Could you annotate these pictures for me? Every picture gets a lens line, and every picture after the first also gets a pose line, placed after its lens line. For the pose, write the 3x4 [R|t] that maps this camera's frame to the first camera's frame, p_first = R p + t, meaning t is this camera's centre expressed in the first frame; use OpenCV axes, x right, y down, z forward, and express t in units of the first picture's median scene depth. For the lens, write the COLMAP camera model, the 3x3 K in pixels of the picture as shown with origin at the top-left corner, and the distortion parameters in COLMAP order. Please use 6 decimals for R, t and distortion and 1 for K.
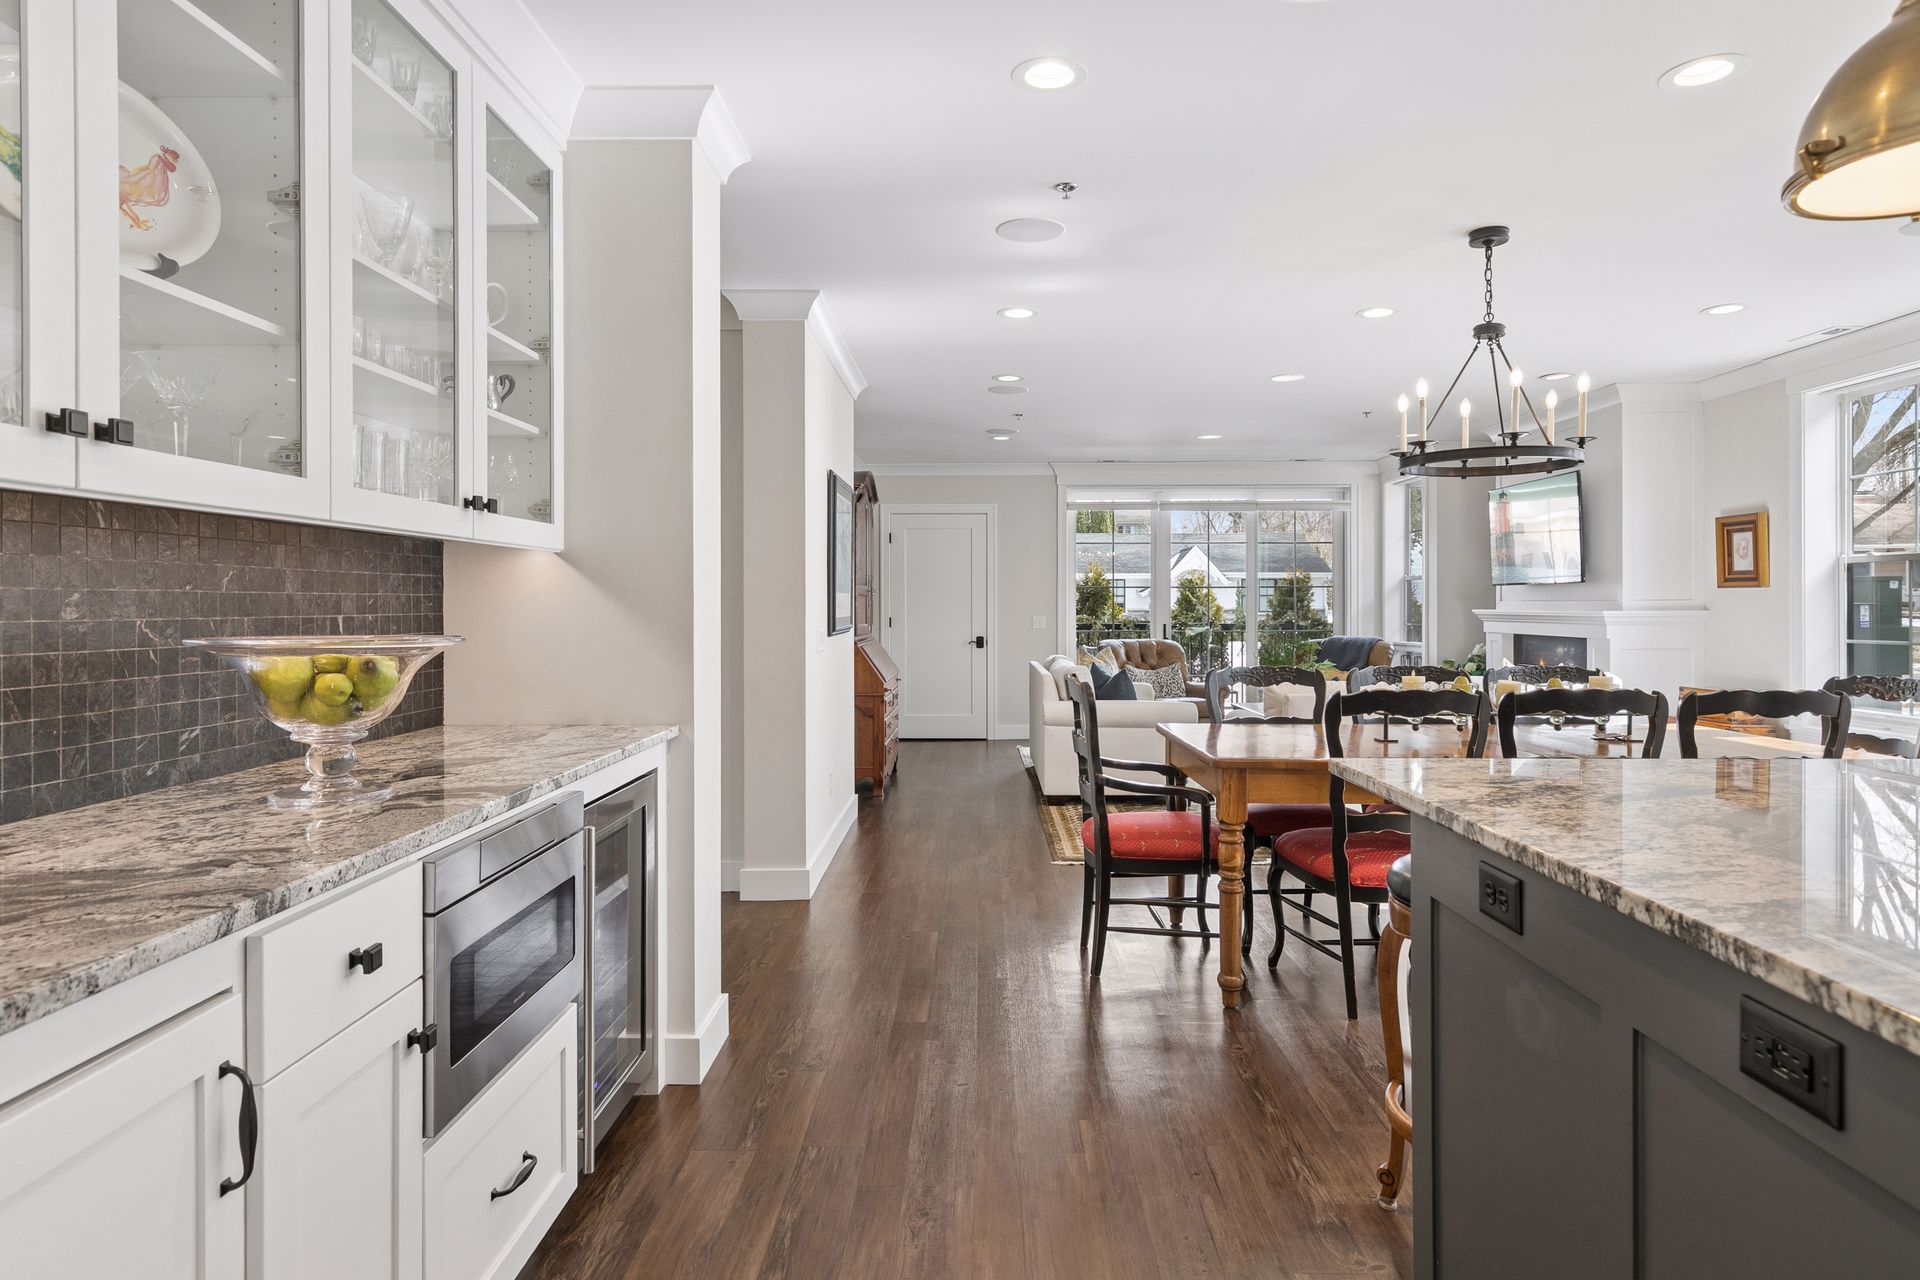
lens RADIAL K [[1089.7, 0, 996.1], [0, 1089.7, 611.2], [0, 0, 1]] dist [0.001068, 0.000647]
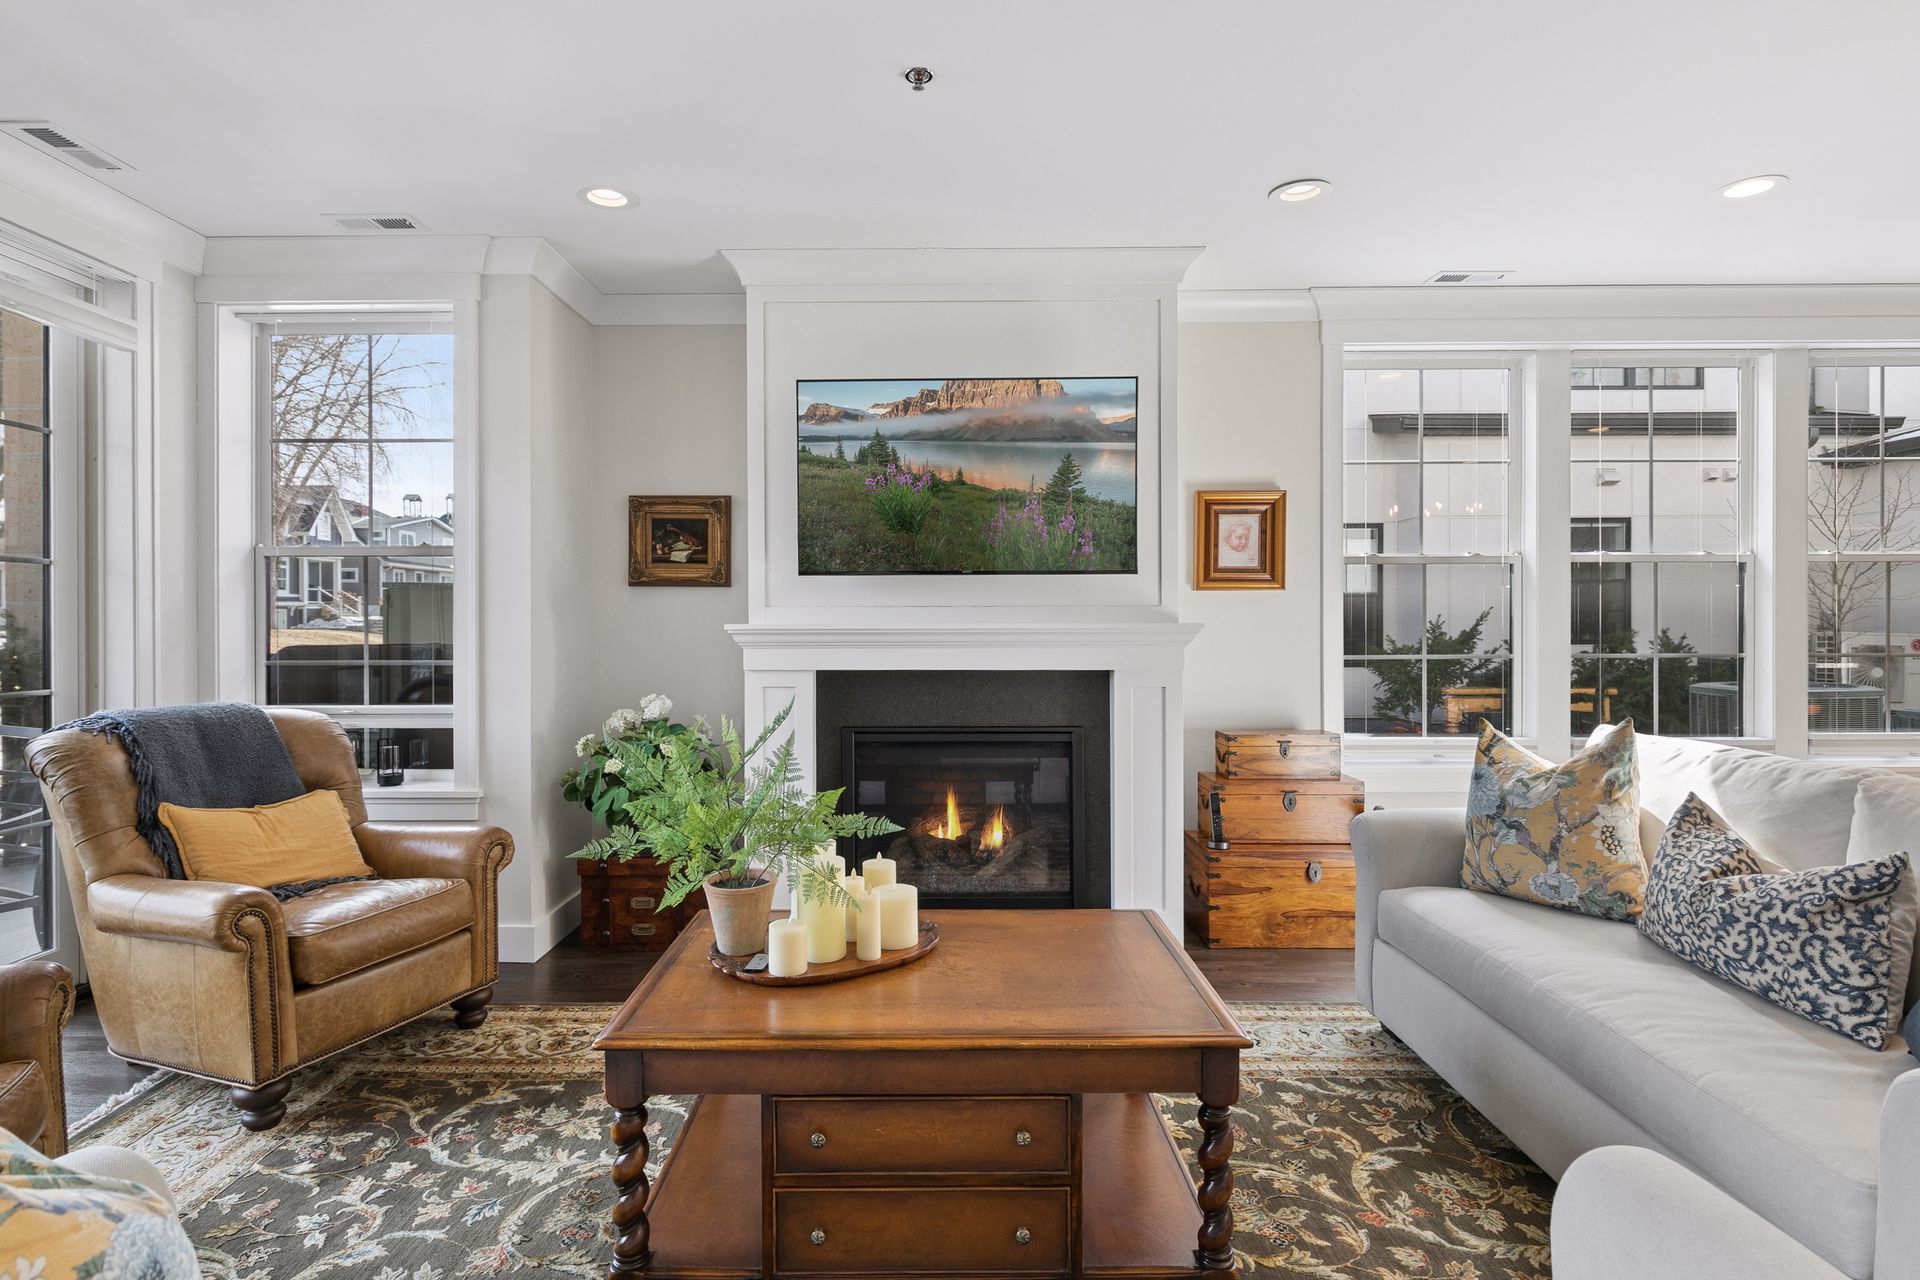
lens RADIAL K [[974.2, 0, 954.9], [0, 974.2, 624.0], [0, 0, 1]] dist [-0.000762, -0.000156]
pose [[0.029546, -0.003435, 0.999558, 0.037817], [0.008471, 0.999959, 0.003186, -0.004279], [-0.999528, 0.008373, 0.029574, 1.901917]]
